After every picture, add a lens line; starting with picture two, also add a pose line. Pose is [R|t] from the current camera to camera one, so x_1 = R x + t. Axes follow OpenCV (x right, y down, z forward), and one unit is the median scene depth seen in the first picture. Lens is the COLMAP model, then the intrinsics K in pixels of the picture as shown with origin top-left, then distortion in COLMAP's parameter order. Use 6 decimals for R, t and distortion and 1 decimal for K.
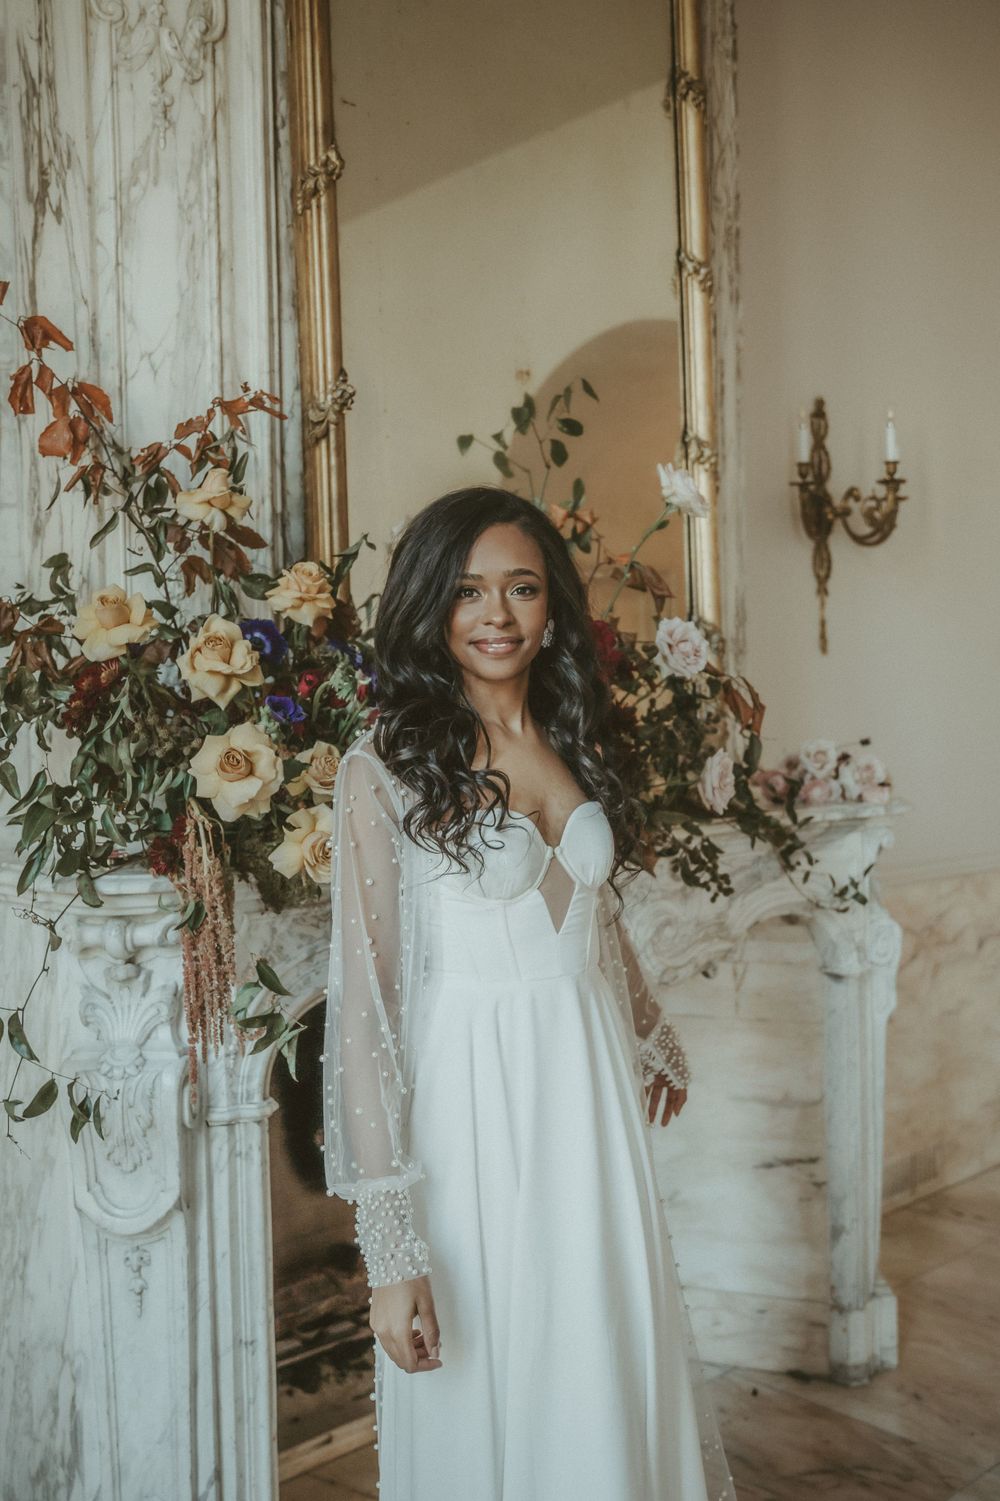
lens RADIAL K [[1550.6, 0, 500.0], [0, 1550.6, 750.5], [0, 0, 1]] dist [0.004212, 0.009801]
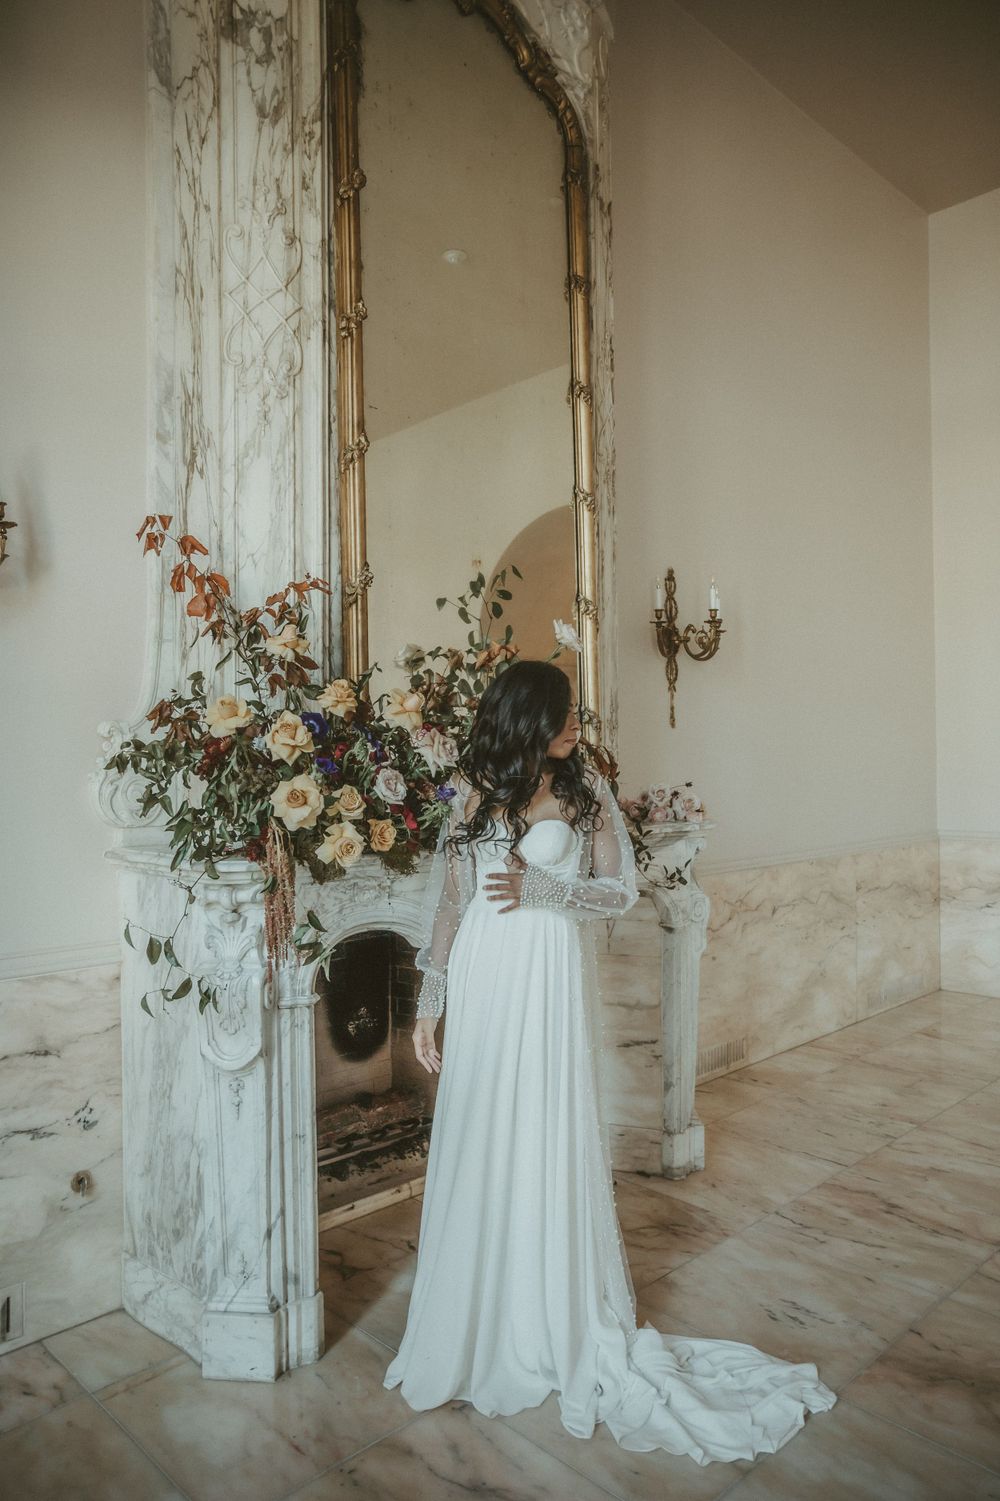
lens RADIAL K [[1065.2, 0, 500.0], [0, 1065.2, 750.5], [0, 0, 1]] dist [-0.046884, 0.000394]
pose [[0.999893, 0.011886, 0.008571, 0.038807], [-0.011649, 0.999562, -0.027197, -0.012063], [-0.008890, 0.027094, 0.999593, -0.162706]]
